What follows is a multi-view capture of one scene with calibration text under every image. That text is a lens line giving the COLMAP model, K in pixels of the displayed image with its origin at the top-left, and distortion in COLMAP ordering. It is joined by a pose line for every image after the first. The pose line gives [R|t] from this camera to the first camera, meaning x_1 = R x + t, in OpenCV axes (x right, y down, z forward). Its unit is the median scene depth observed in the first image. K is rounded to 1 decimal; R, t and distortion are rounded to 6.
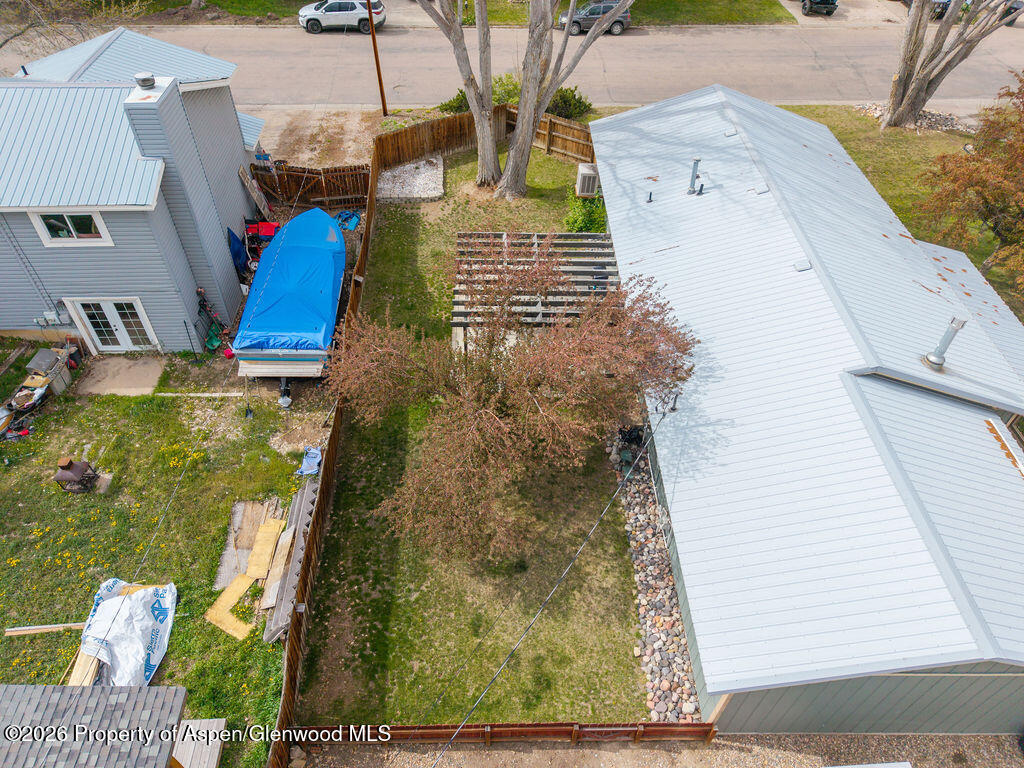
lens RADIAL K [[685.6, 0, 509.4], [0, 685.6, 385.4], [0, 0, 1]] dist [0.015740, -0.008122]
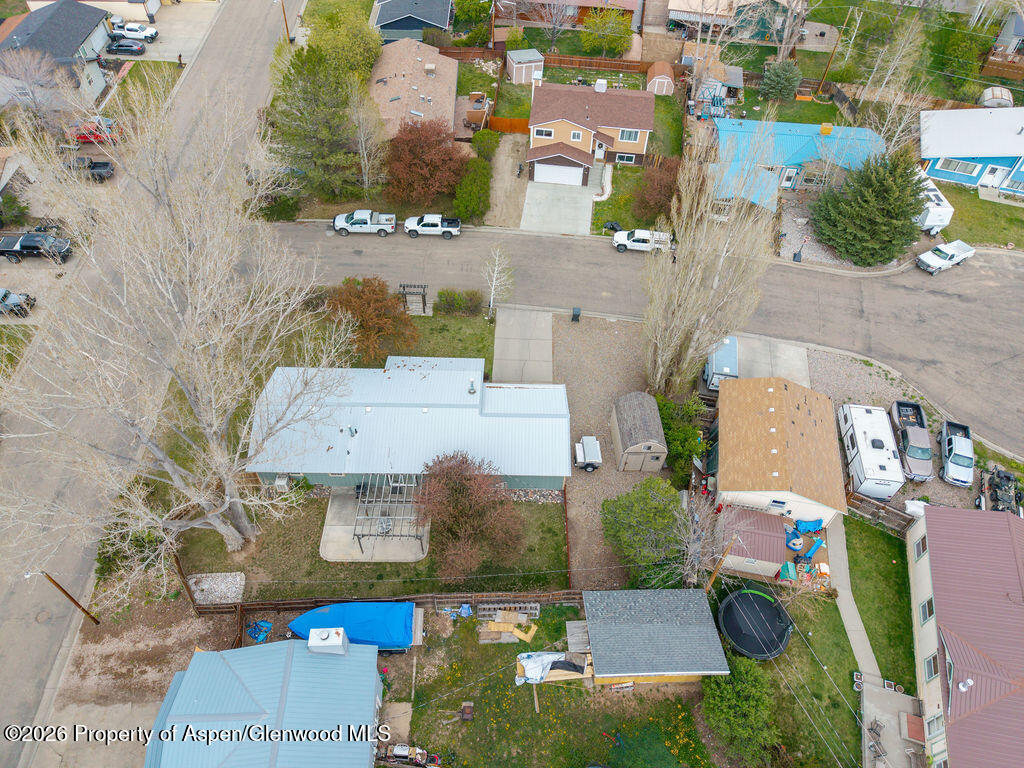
lens RADIAL K [[685.6, 0, 509.4], [0, 685.6, 385.4], [0, 0, 1]] dist [0.015740, -0.008122]
pose [[0.013491, -0.774777, 0.632091, -1.024386], [0.686484, 0.466803, 0.557525, -1.276753], [-0.727020, 0.426399, 0.538169, -0.630375]]
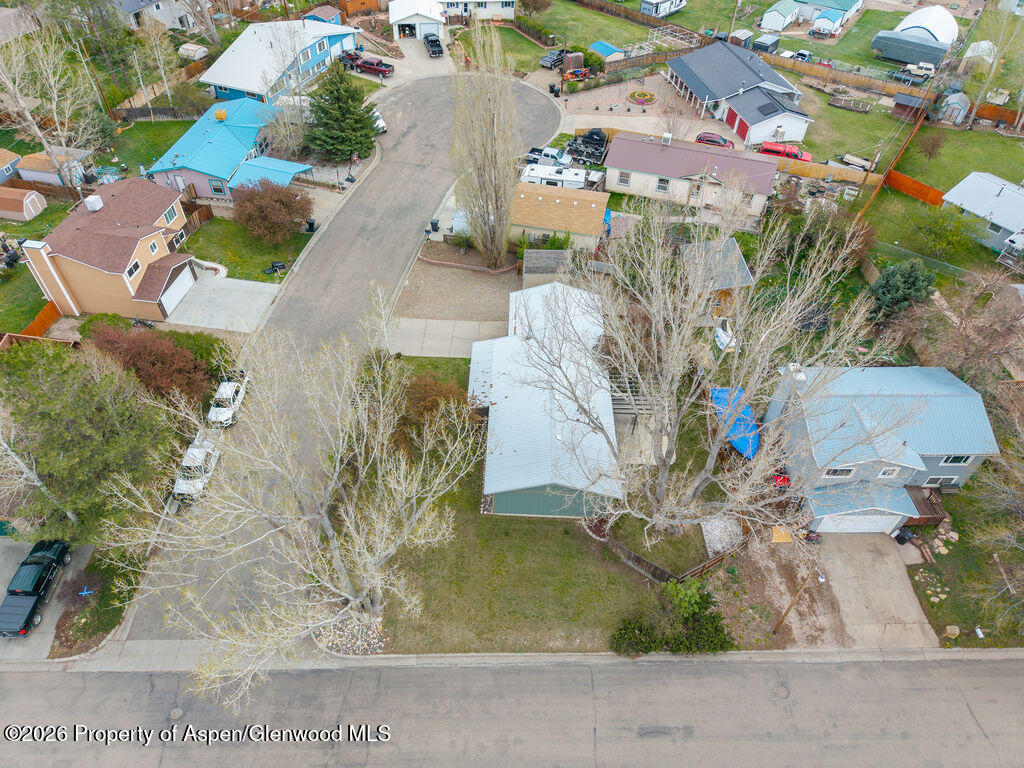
lens RADIAL K [[694.1, 0, 513.1], [0, 694.1, 365.8], [0, 0, 1]] dist [0.029154, -0.000901]
pose [[-0.998634, -0.050410, -0.013763, 0.566218], [-0.014332, 0.010949, 0.999837, -2.766777], [-0.050251, 0.998669, -0.011657, 0.909881]]
